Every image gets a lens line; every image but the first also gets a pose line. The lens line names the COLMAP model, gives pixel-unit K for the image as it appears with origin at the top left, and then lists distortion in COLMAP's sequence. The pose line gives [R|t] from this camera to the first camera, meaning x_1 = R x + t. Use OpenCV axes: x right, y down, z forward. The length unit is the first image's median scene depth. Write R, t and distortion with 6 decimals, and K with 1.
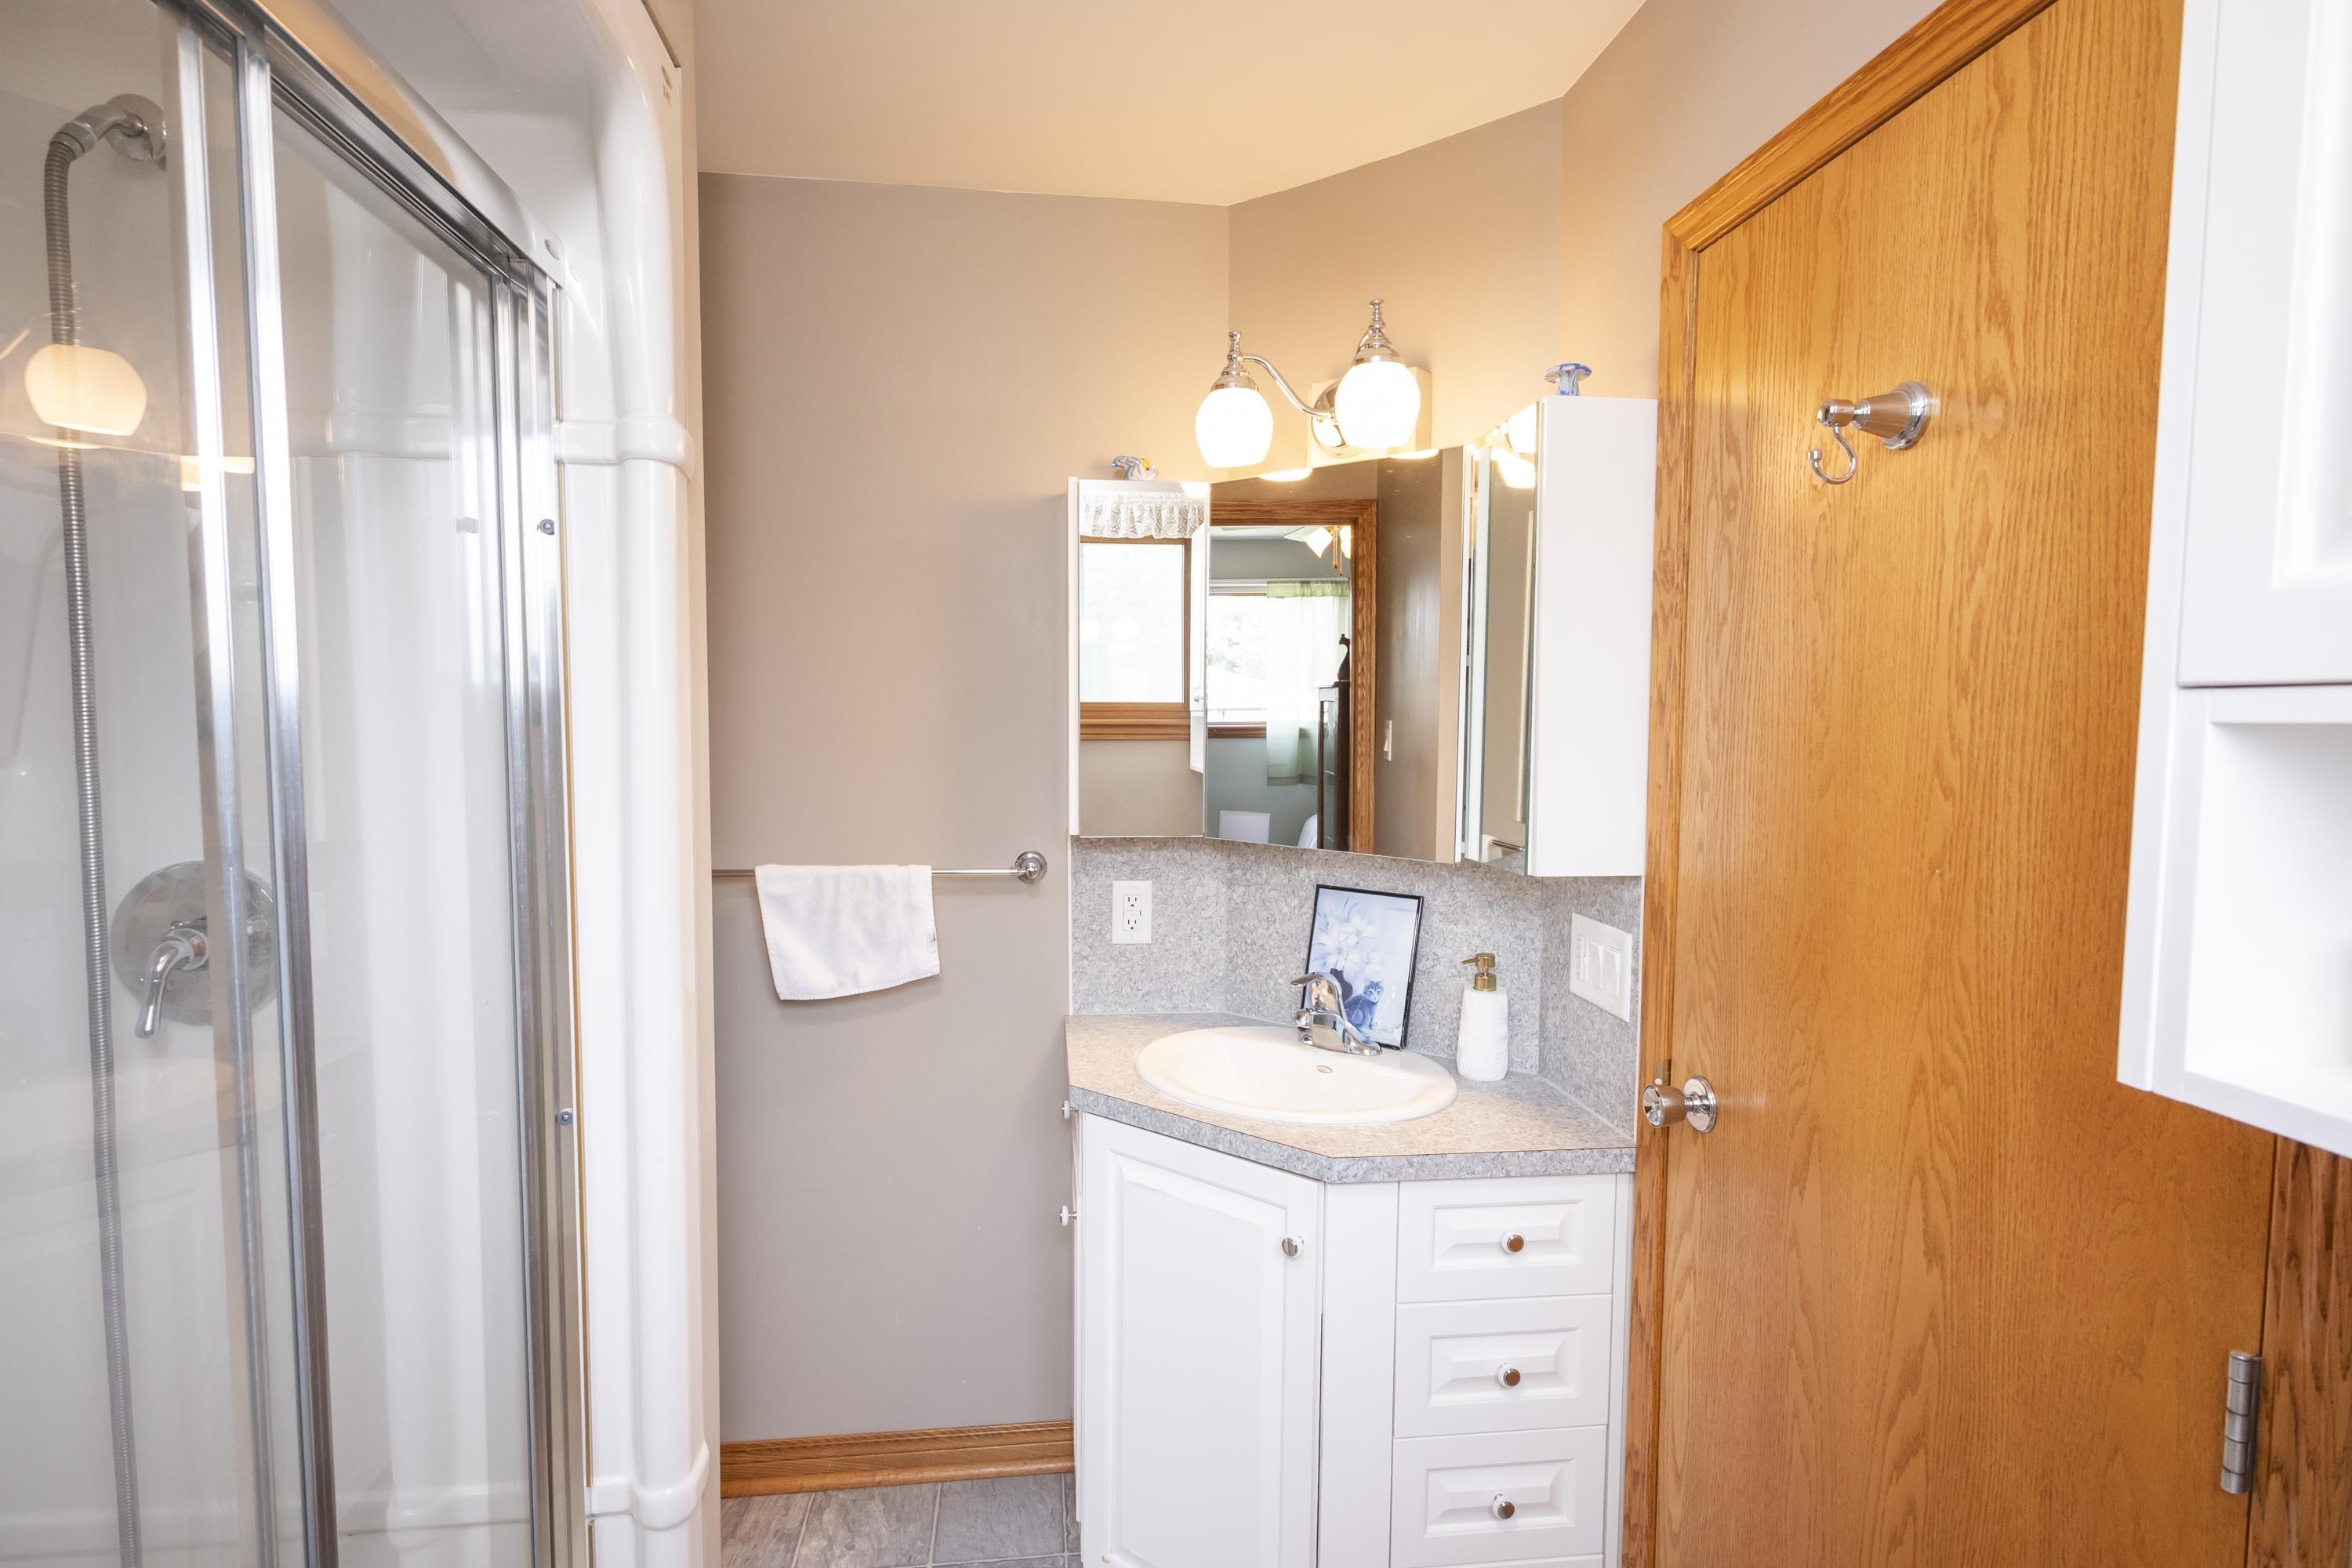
lens RADIAL K [[1194.4, 0, 1179.3], [0, 1194.4, 795.2], [0, 0, 1]] dist [-0.004338, 0.002017]
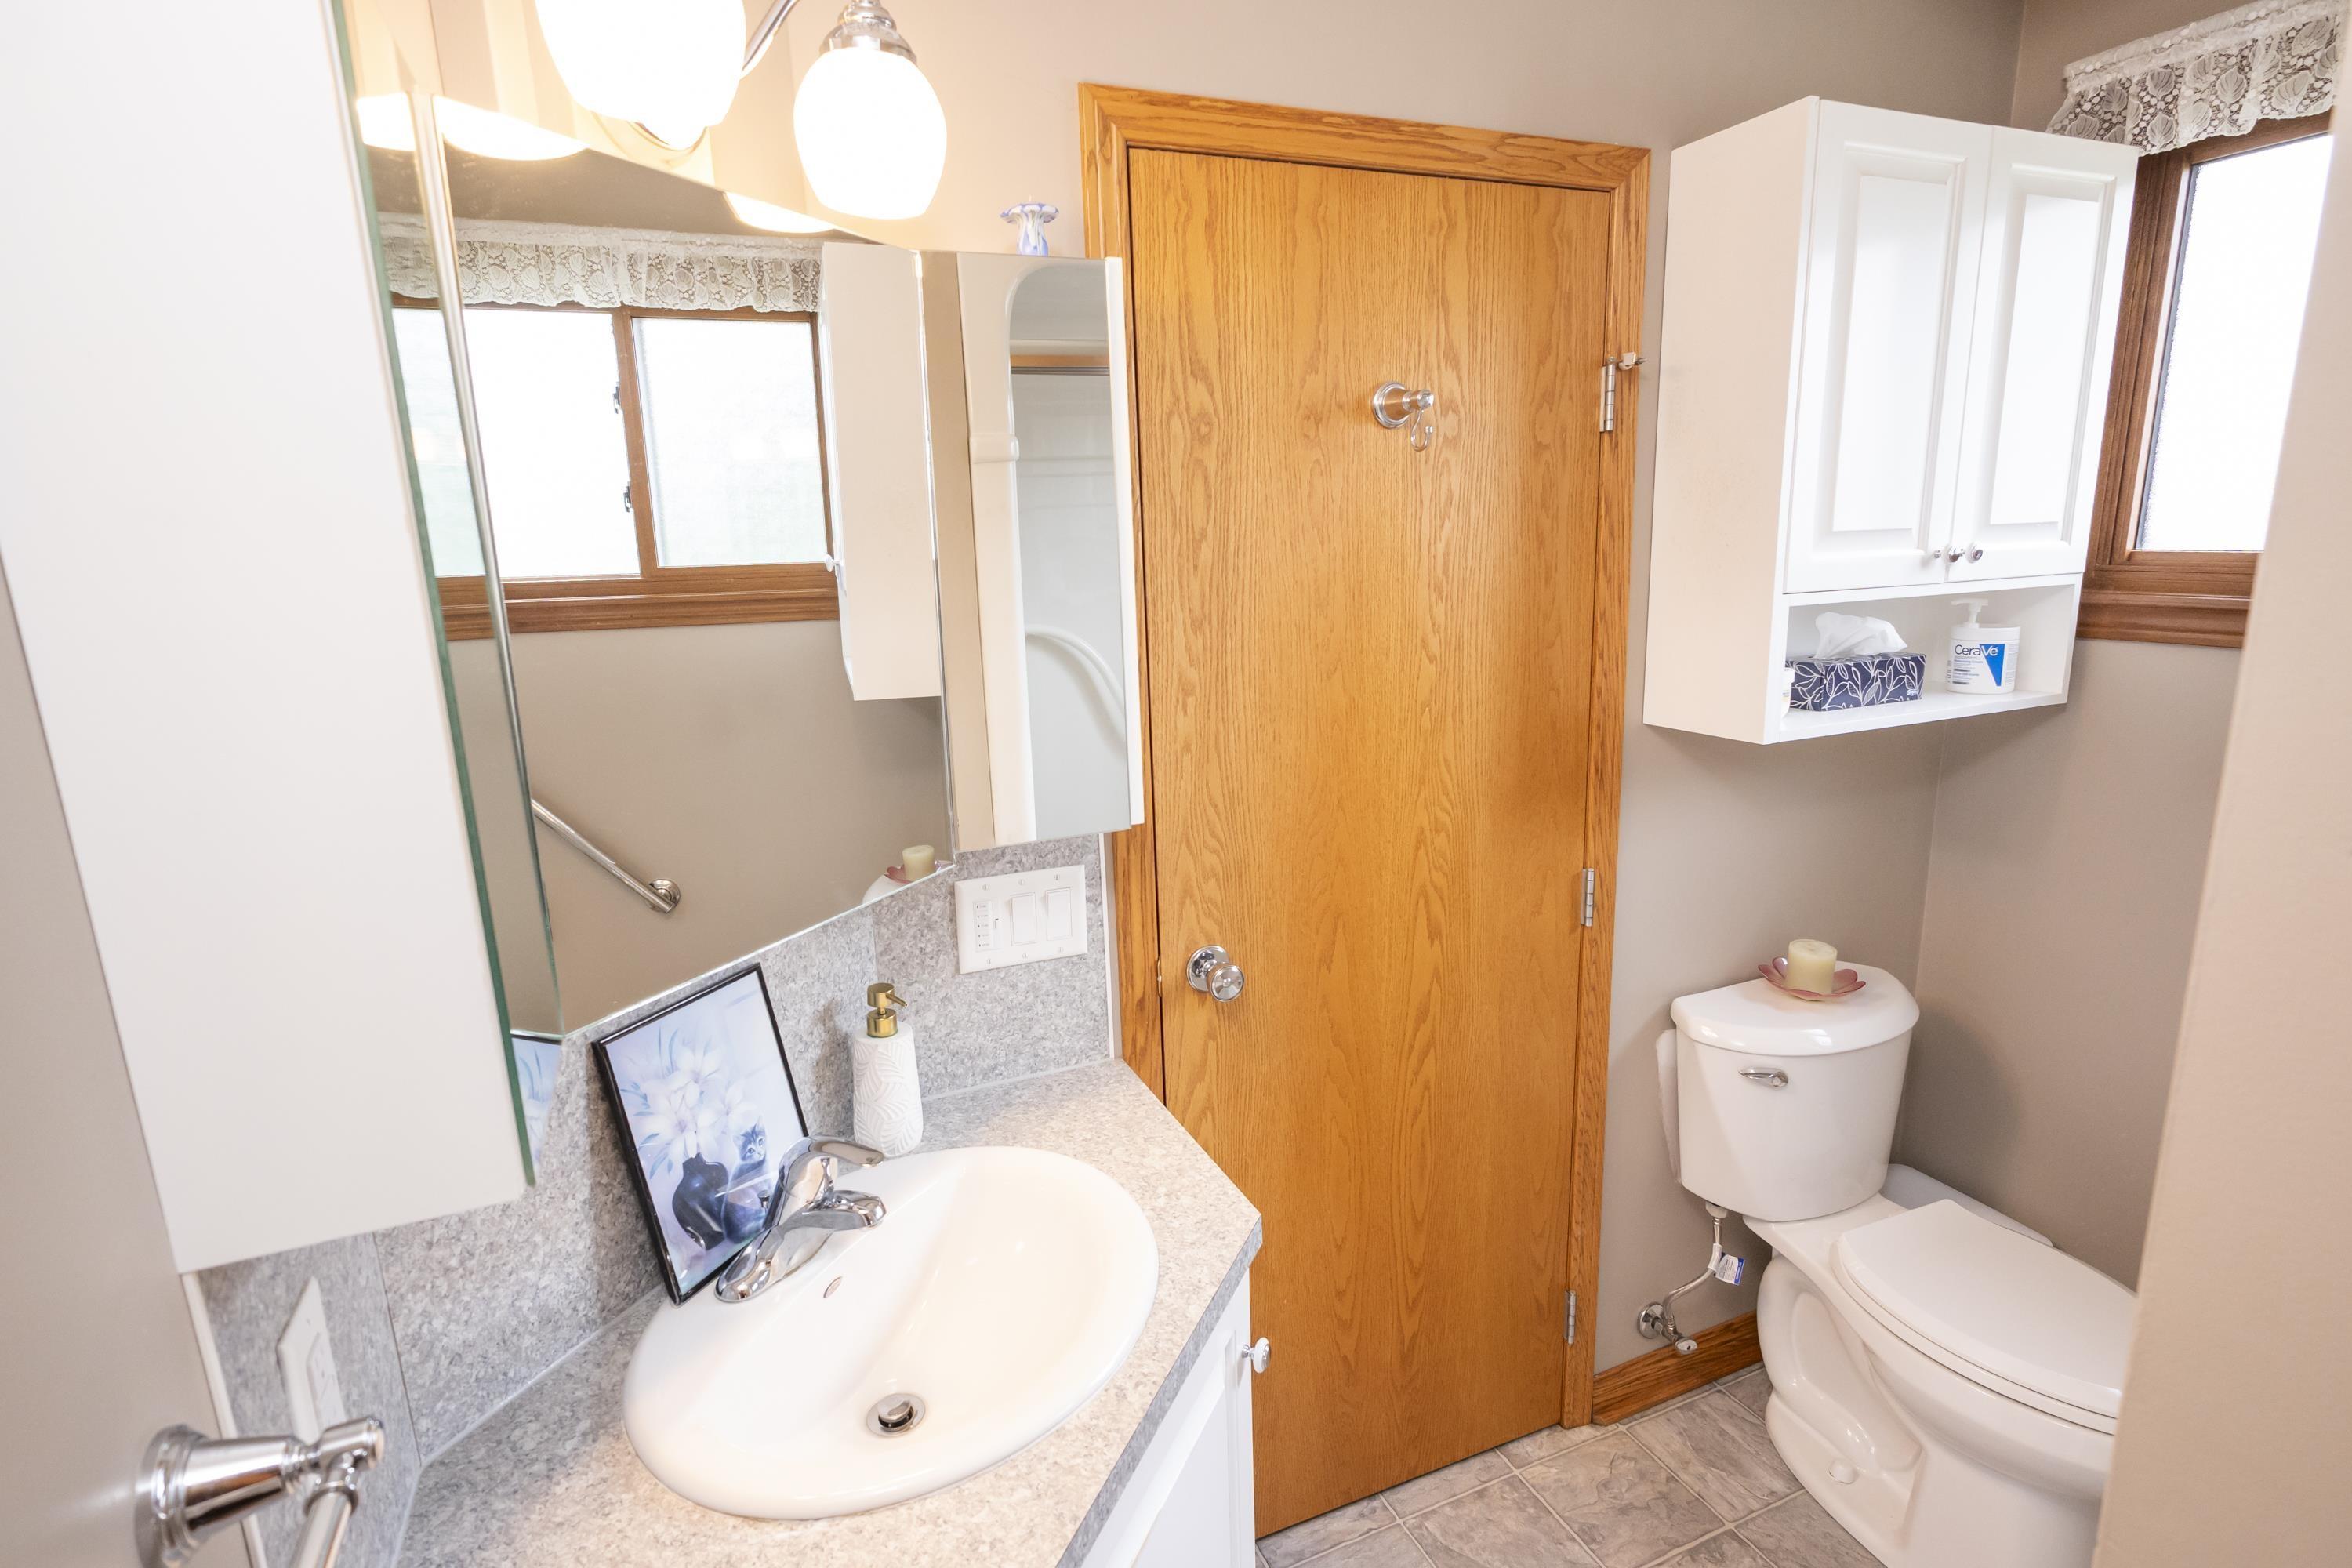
lens RADIAL K [[1194.4, 0, 1182.6], [0, 1194.4, 784.2], [0, 0, 1]] dist [-0.004338, 0.002017]
pose [[-0.294414, -0.202229, 0.934037, -0.696548], [0.087541, 0.967539, 0.237076, -0.218713], [-0.951660, 0.151564, -0.267153, 1.554393]]
